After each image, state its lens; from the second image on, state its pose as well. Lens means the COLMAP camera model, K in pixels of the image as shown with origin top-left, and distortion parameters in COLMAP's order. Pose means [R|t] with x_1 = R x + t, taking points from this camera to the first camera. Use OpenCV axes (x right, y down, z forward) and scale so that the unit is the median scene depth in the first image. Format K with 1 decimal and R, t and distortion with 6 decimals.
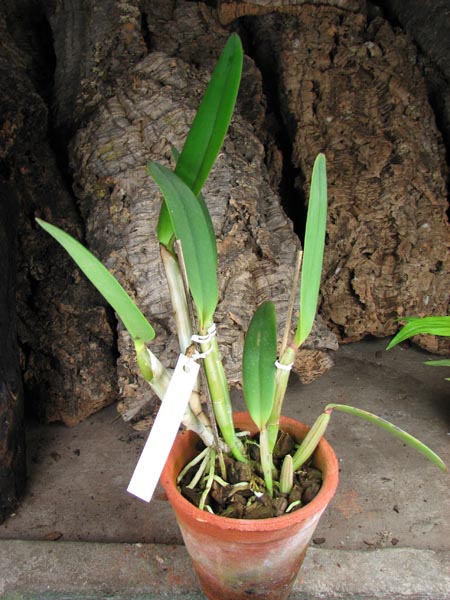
lens RADIAL K [[646.6, 0, 200.7], [0, 646.6, 284.6], [0, 0, 1]] dist [-0.129508, 0.000000]
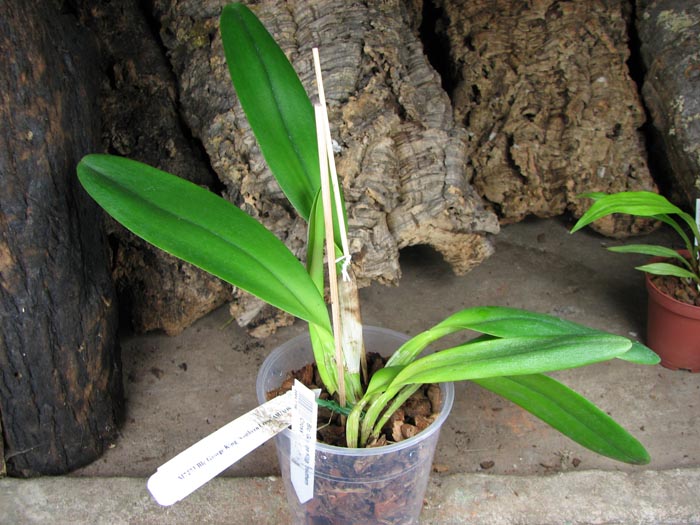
lens RADIAL K [[754.3, 0, 331.4], [0, 754.3, 277.9], [0, 0, 1]] dist [-0.129508, 0.000000]
pose [[0.998628, -0.024424, 0.046310, -0.043124], [0.016880, 0.987484, 0.156814, 0.004176], [-0.049560, -0.155818, 0.986542, 0.058915]]
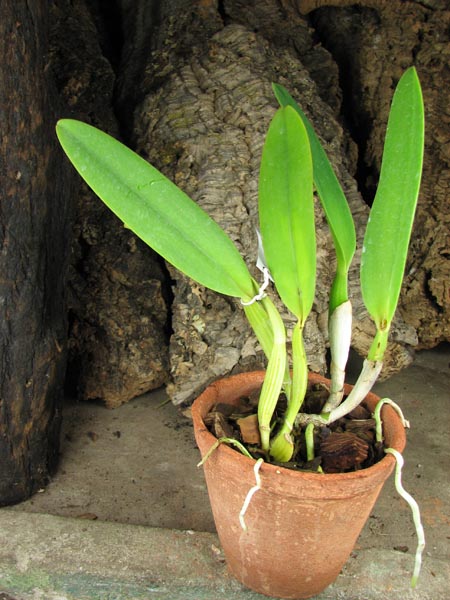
lens RADIAL K [[646.6, 0, 211.3], [0, 646.6, 289.3], [0, 0, 1]] dist [-0.129508, 0.000000]
pose [[0.996191, 0.083751, -0.024280, -0.055377], [-0.085365, 0.993478, -0.075597, 0.110423], [0.017791, 0.077381, 0.996843, 0.099255]]
